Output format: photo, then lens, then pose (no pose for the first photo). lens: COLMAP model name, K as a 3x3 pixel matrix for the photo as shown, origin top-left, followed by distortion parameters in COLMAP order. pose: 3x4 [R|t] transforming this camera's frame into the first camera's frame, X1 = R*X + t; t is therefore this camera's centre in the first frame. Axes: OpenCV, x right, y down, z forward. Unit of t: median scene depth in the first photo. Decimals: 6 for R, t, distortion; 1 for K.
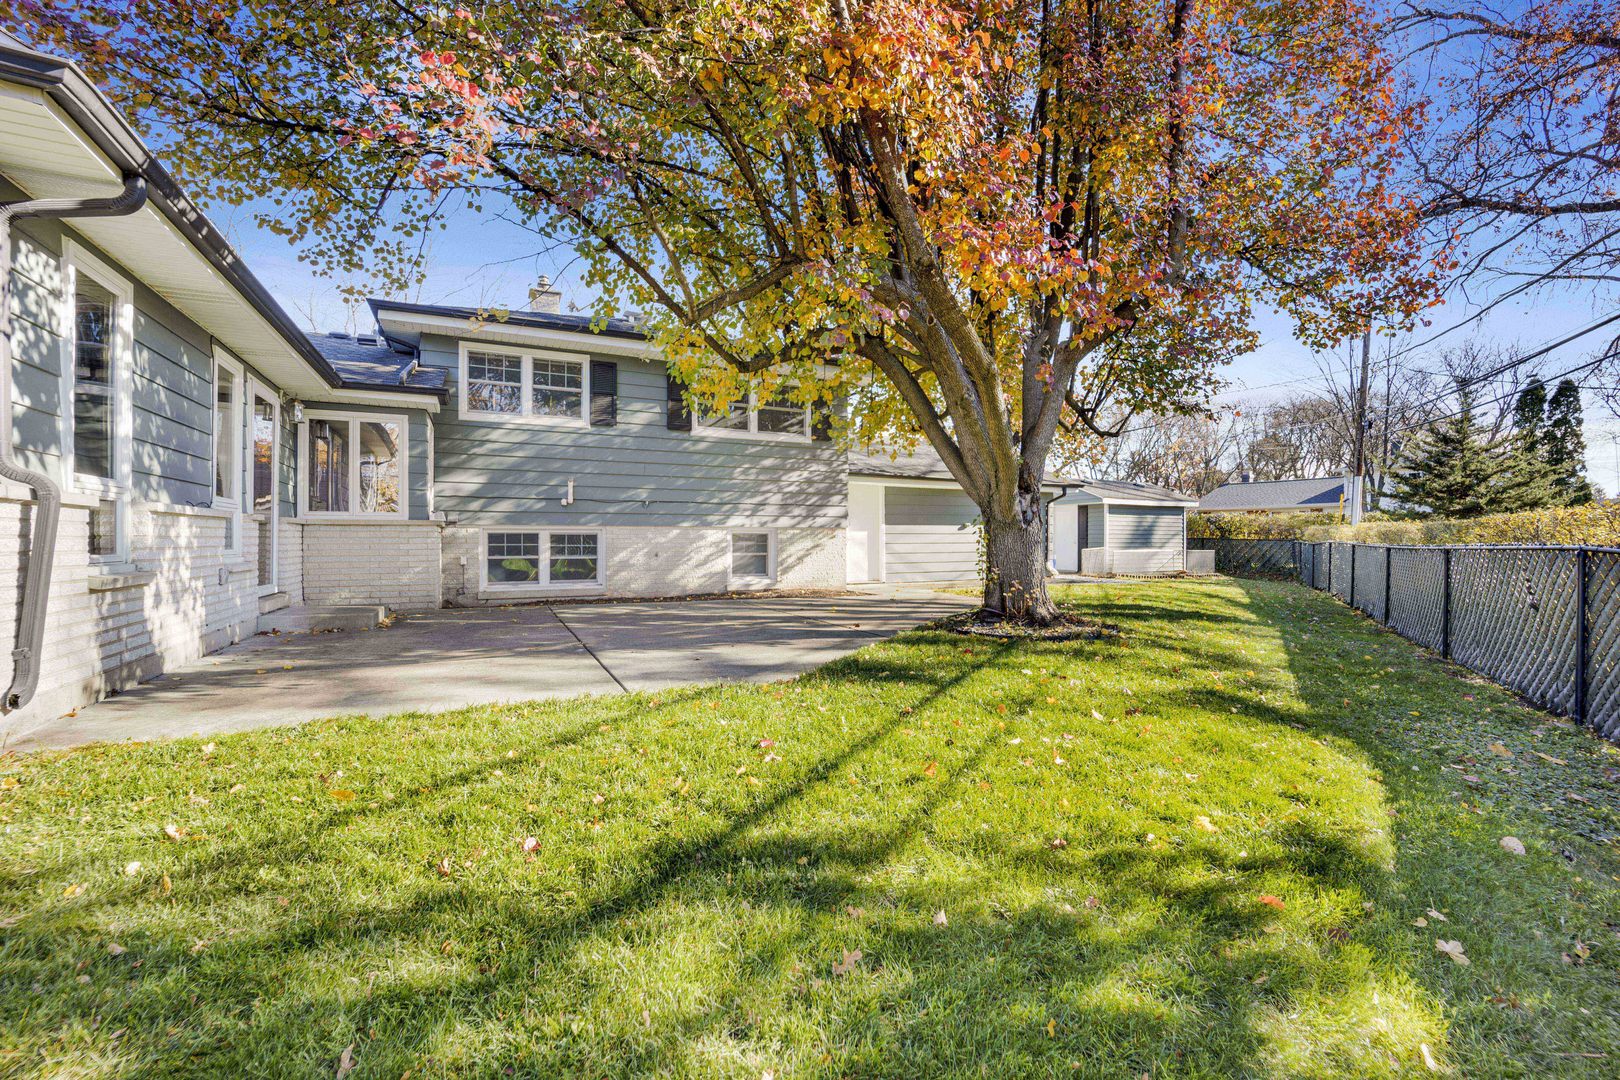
lens RADIAL K [[662.6, 0, 810.0], [0, 662.6, 540.0], [0, 0, 1]] dist [-0.000715, 0.000006]
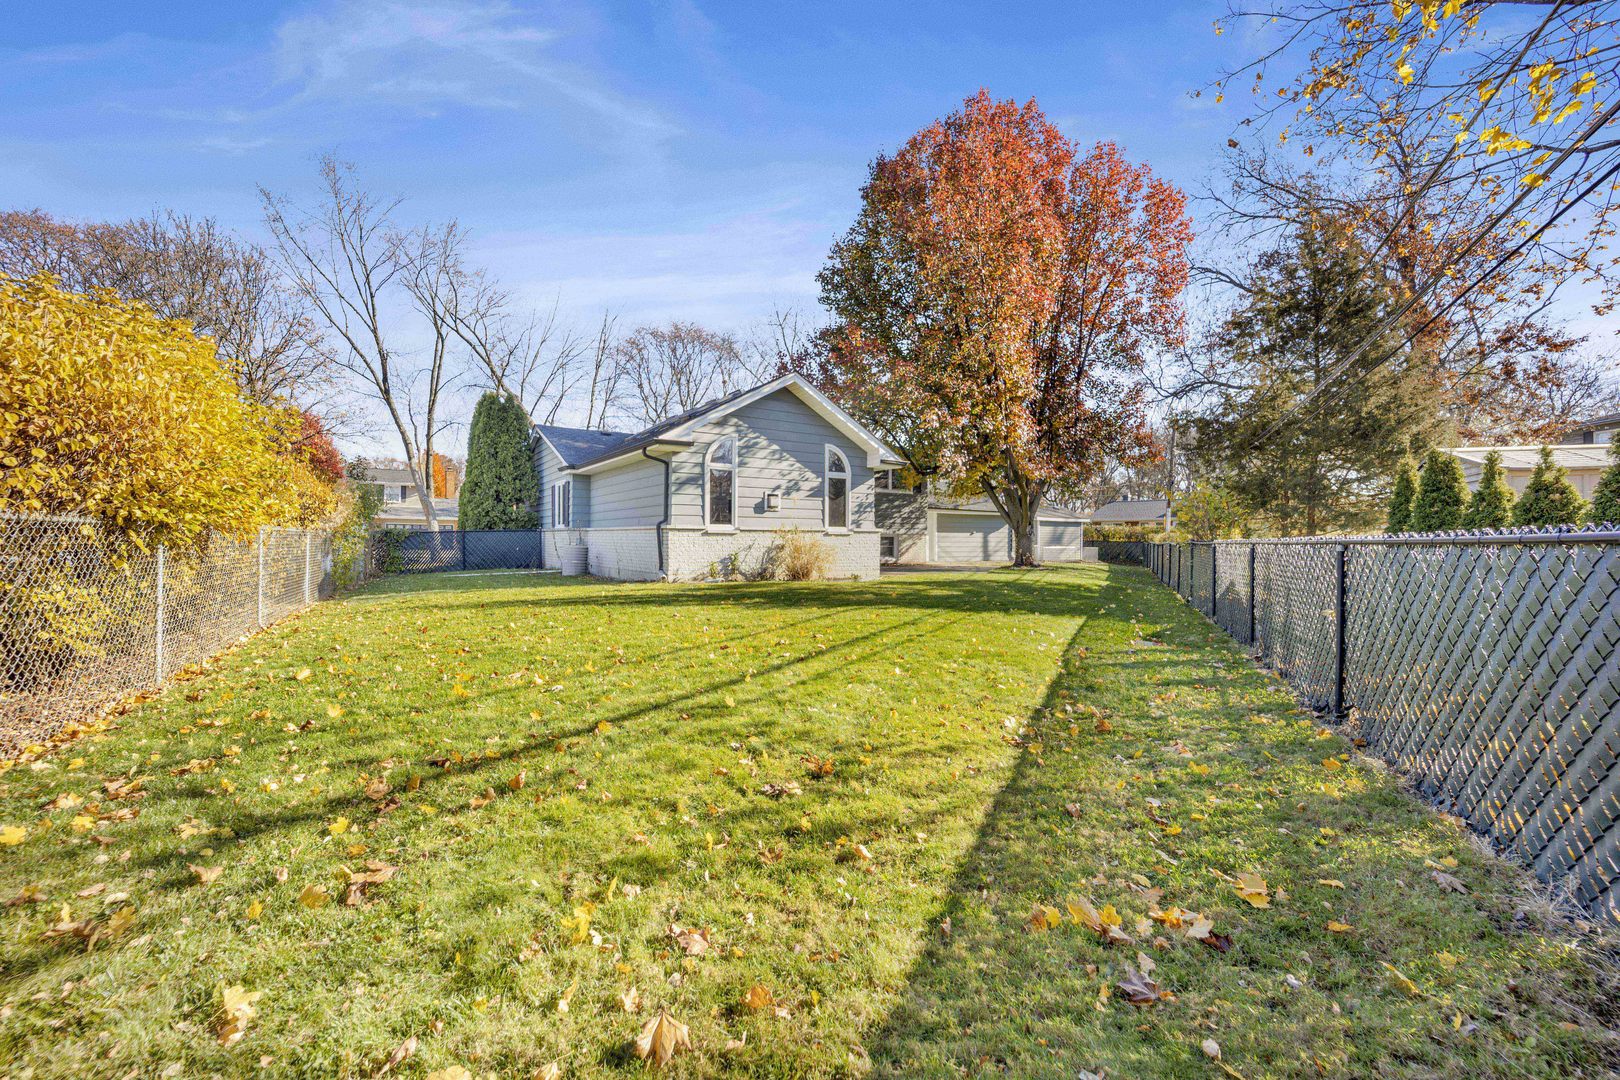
lens RADIAL K [[662.6, 0, 810.0], [0, 662.6, 540.0], [0, 0, 1]] dist [-0.000715, 0.000006]
pose [[0.992930, 0.008451, 0.118399, -0.566567], [-0.008603, 0.999963, 0.000768, 0.002340], [-0.118388, -0.001781, 0.992966, -1.051822]]
